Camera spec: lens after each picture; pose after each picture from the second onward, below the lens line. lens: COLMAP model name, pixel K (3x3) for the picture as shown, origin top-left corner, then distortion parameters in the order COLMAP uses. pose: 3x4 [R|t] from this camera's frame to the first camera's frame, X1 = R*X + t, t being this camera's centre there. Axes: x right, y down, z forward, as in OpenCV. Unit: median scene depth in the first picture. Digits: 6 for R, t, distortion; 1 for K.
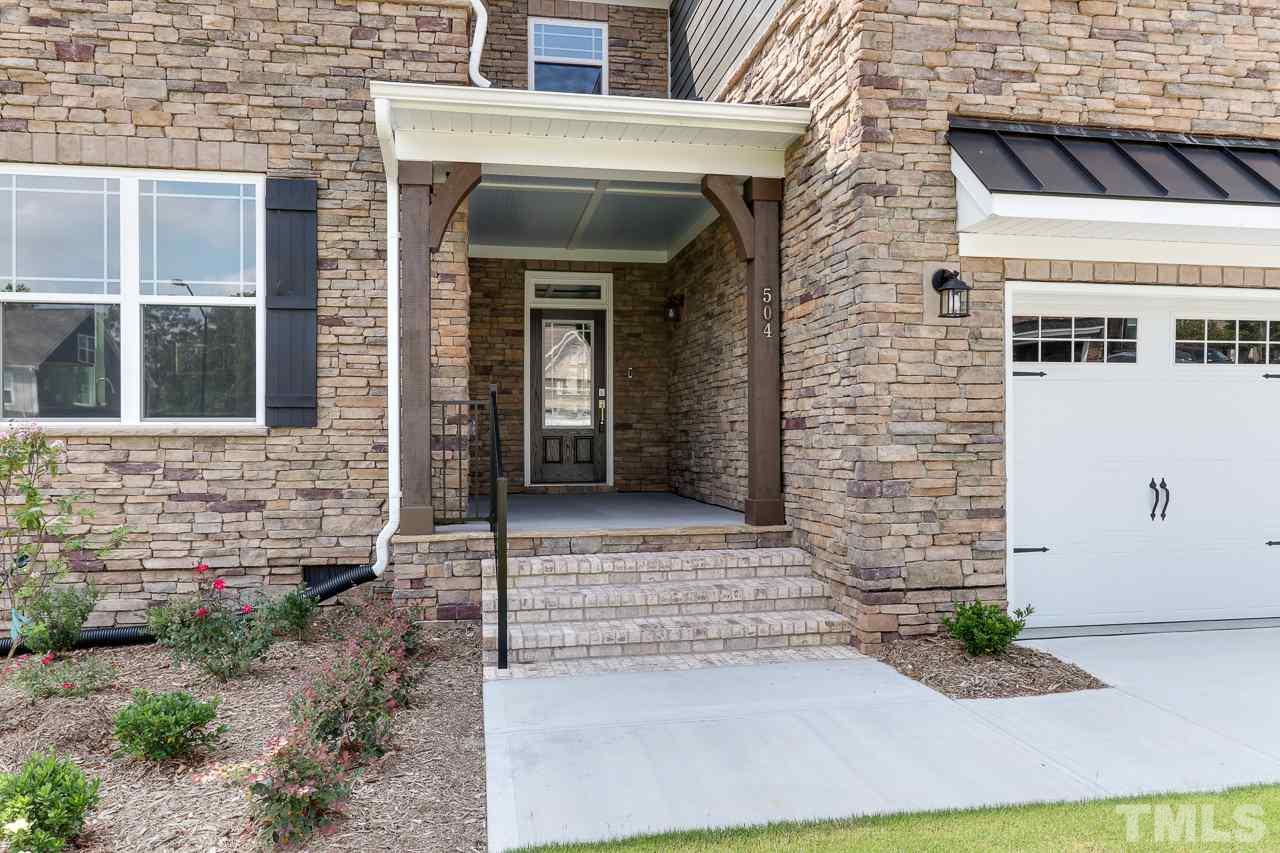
lens RADIAL K [[882.9, 0, 640.0], [0, 882.9, 426.5], [0, 0, 1]] dist [0.001447, 0.001816]
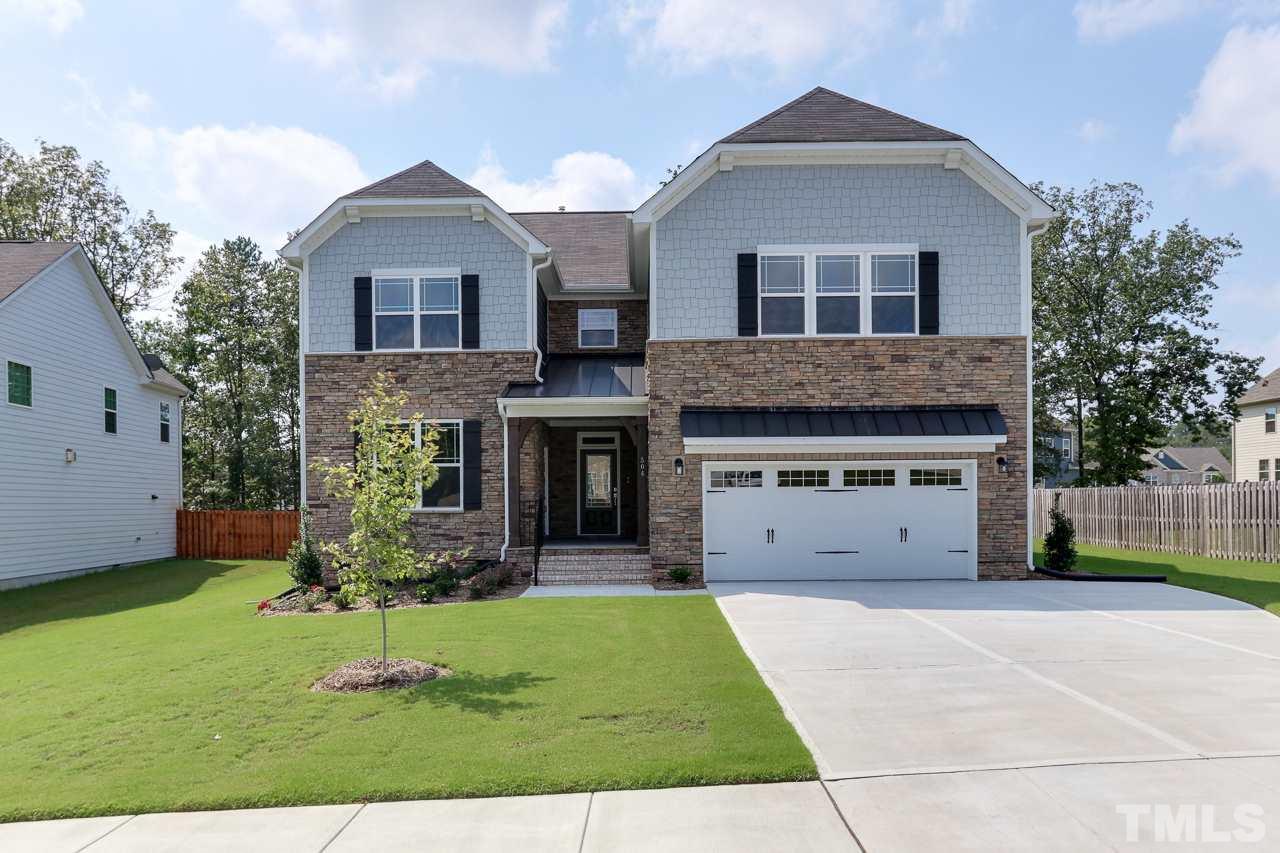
lens RADIAL K [[878.8, 0, 643.6], [0, 878.8, 492.3], [0, 0, 1]] dist [-0.006691, -0.000959]
pose [[0.984929, -0.005221, -0.172879, 0.629247], [0.005168, 0.999986, -0.000758, -0.051507], [0.172880, -0.000146, 0.984943, -1.669520]]
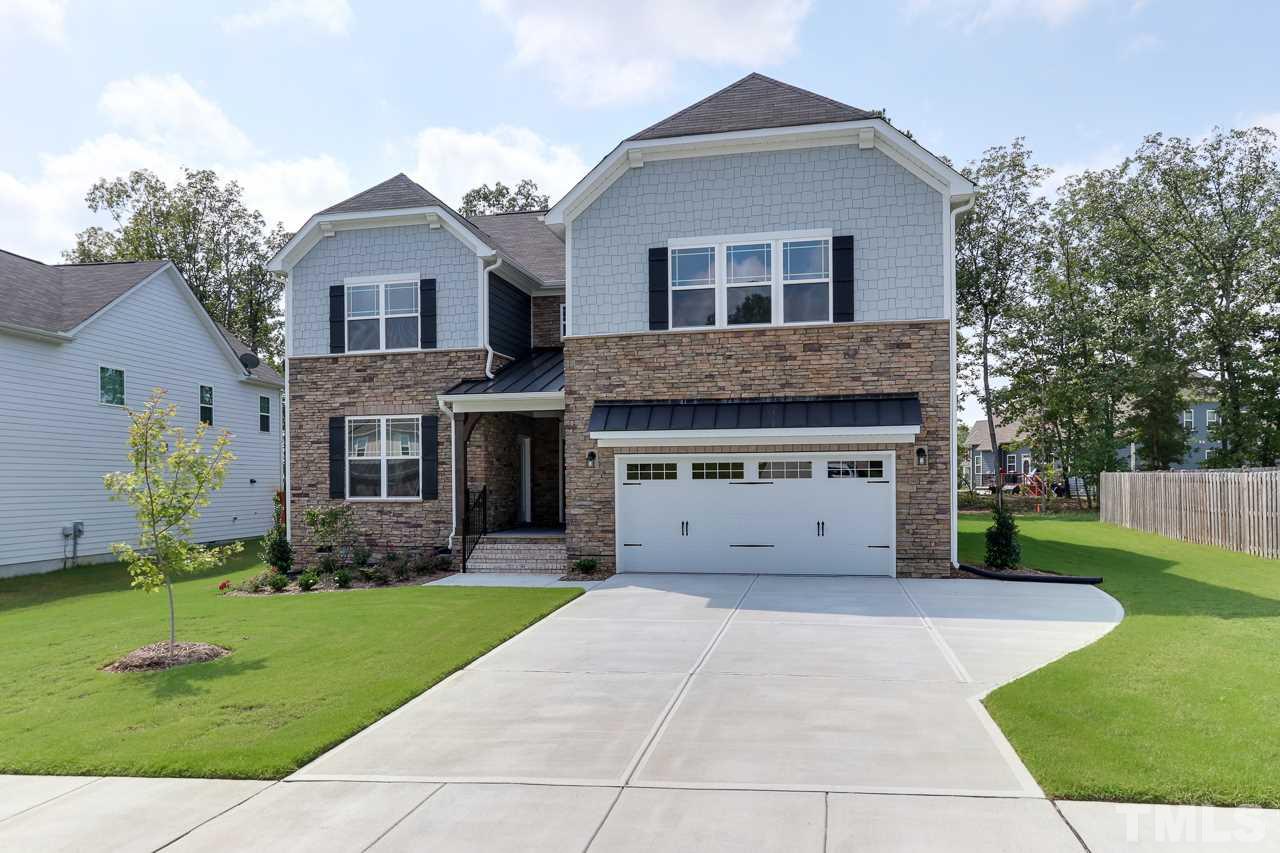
lens RADIAL K [[874.5, 0, 637.3], [0, 874.5, 465.9], [0, 0, 1]] dist [-0.008781, -0.000811]
pose [[0.929612, -0.008671, -0.368439, 1.366928], [0.007428, 0.999961, -0.004792, -0.095444], [0.368466, 0.001718, 0.929640, -1.504435]]
